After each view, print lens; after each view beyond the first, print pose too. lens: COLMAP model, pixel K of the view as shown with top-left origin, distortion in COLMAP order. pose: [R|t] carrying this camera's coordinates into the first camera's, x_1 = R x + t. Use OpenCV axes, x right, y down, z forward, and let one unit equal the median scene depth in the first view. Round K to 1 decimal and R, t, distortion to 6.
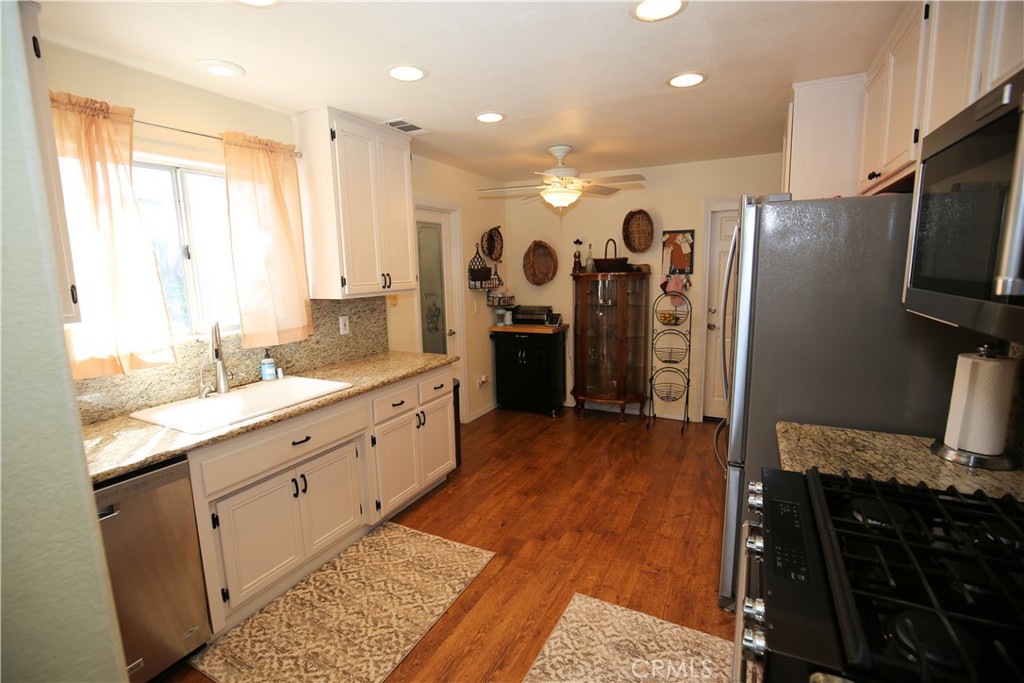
lens RADIAL K [[470.5, 0, 507.7], [0, 470.5, 343.6], [0, 0, 1]] dist [-0.037937, 0.007274]
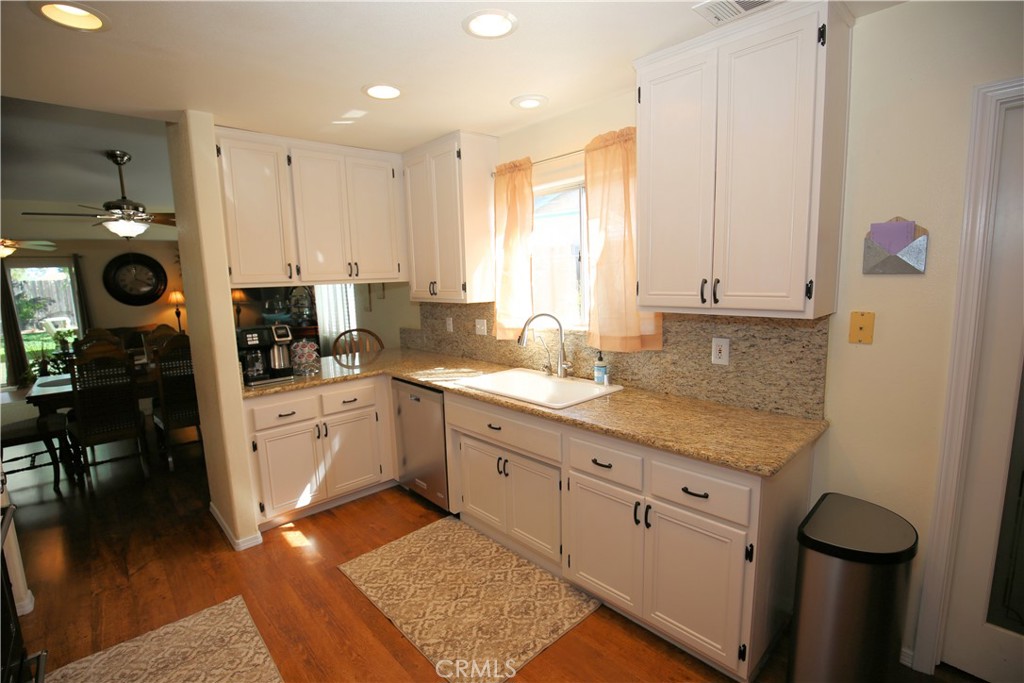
lens RADIAL K [[470.5, 0, 507.7], [0, 470.5, 343.6], [0, 0, 1]] dist [-0.037937, 0.007274]
pose [[-0.338540, 0.168404, -0.925760, 0.478906], [-0.114121, 0.969243, 0.218046, -0.203035], [0.934006, 0.179466, -0.308909, 1.138191]]
